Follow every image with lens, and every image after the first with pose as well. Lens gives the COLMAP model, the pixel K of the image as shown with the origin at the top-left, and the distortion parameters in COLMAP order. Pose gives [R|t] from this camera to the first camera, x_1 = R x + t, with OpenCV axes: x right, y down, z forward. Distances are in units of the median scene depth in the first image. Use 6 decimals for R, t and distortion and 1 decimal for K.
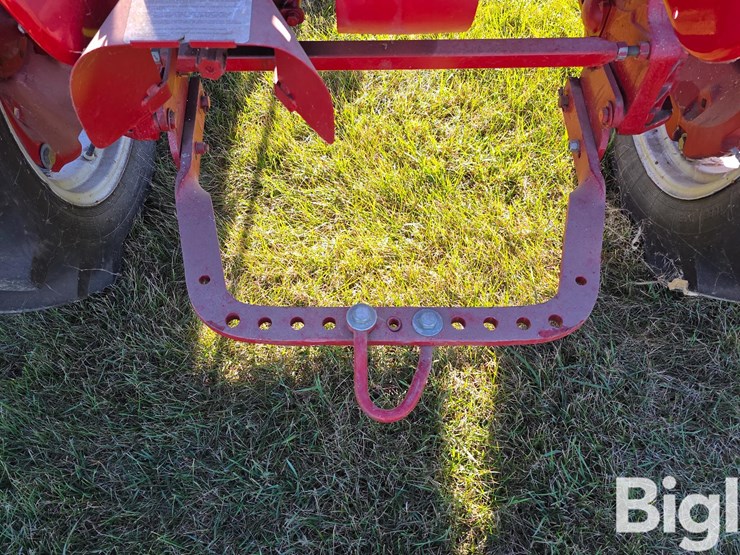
lens RADIAL K [[660.0, 0, 360.9], [0, 660.0, 272.0], [0, 0, 1]] dist [0.083306, -0.120043]
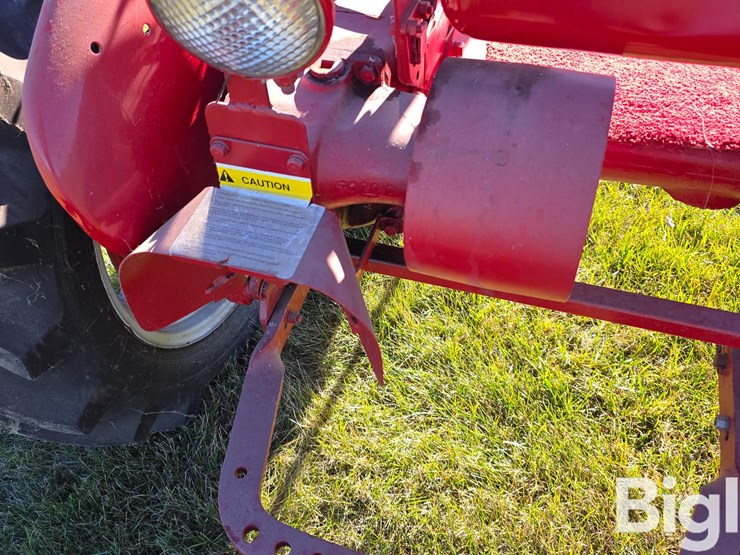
lens RADIAL K [[660.0, 0, 360.4], [0, 660.0, 258.3], [0, 0, 1]] dist [0.083306, -0.120043]
pose [[0.941239, 0.204677, -0.268655, 0.077496], [-0.249910, 0.957144, -0.146356, -0.133889], [0.227186, 0.204895, 0.952053, 0.085716]]
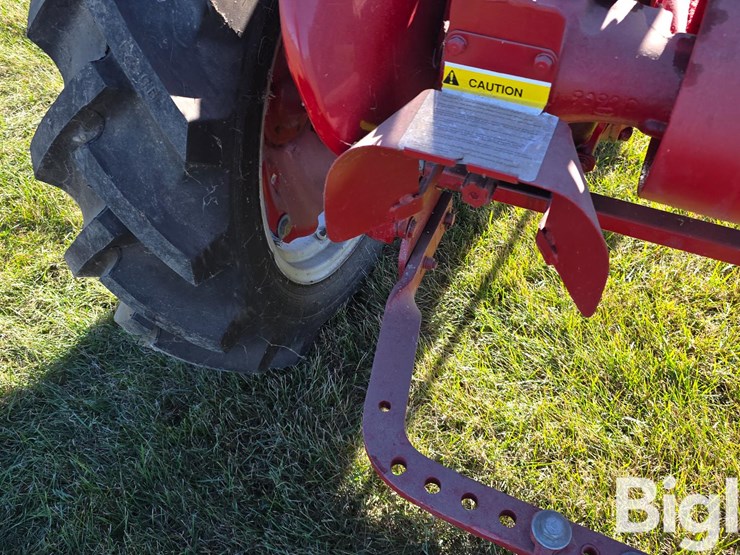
lens RADIAL K [[660.0, 0, 364.7], [0, 660.0, 262.3], [0, 0, 1]] dist [0.083306, -0.120043]
pose [[0.905760, 0.300626, -0.298702, -0.040752], [-0.349290, 0.928711, -0.124466, -0.035911], [0.239990, 0.217070, 0.946195, 0.088928]]
